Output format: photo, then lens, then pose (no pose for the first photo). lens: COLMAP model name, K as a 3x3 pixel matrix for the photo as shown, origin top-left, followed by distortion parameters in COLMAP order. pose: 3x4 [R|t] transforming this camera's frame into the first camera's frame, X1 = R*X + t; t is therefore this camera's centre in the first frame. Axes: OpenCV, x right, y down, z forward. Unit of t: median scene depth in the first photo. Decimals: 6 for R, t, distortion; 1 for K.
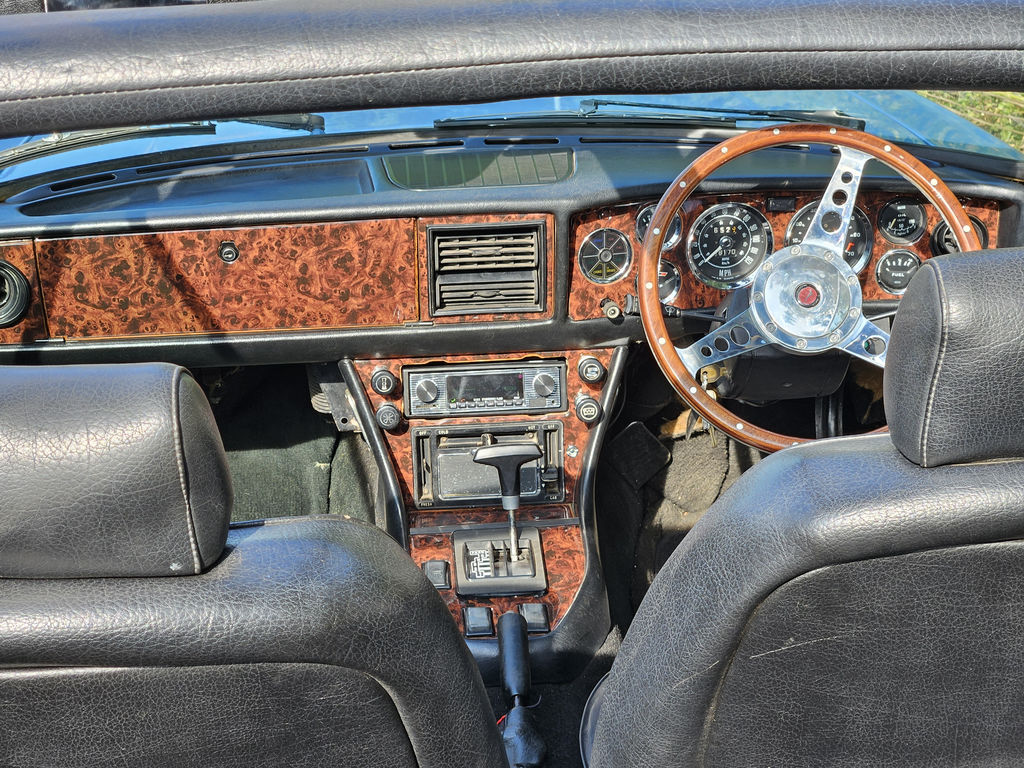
lens RADIAL K [[1992.4, 0, 512.0], [0, 1992.4, 384.0], [0, 0, 1]] dist [0.001466, 0.053748]
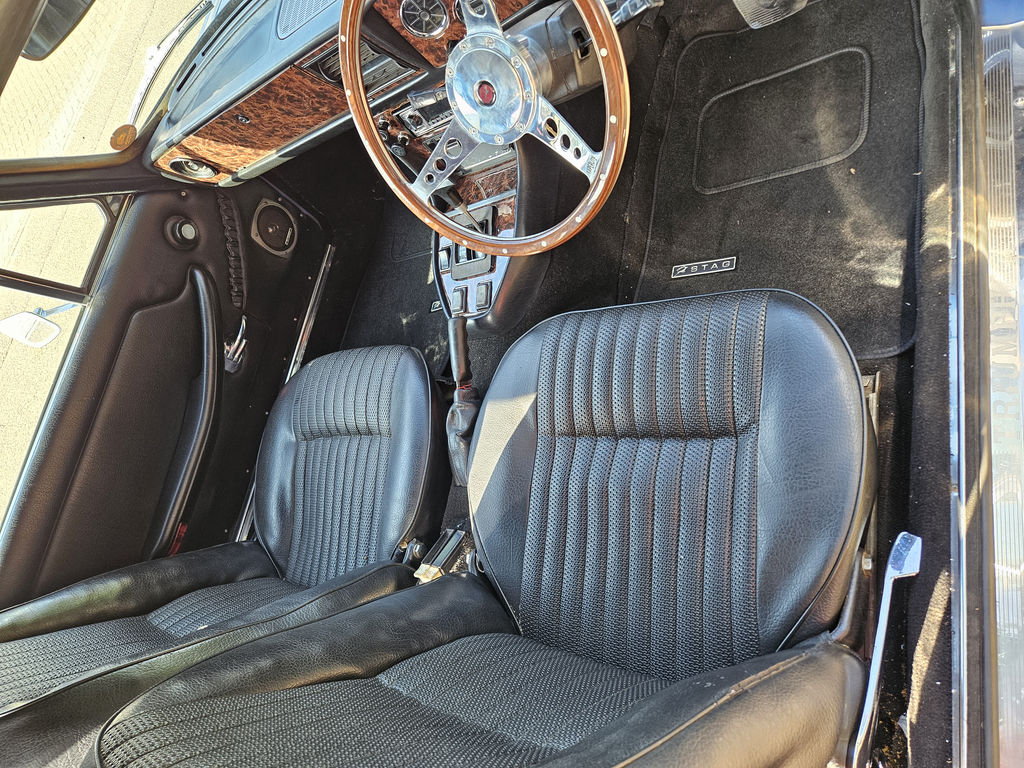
lens RADIAL K [[697.6, 0, 512.1], [0, 697.6, 398.4], [0, 0, 1]] dist [0.067129, -0.068493]
pose [[0.750726, 0.025250, -0.660131, 0.385109], [0.500452, 0.630555, 0.593252, -0.148397], [0.431228, -0.775733, 0.460738, 0.647518]]
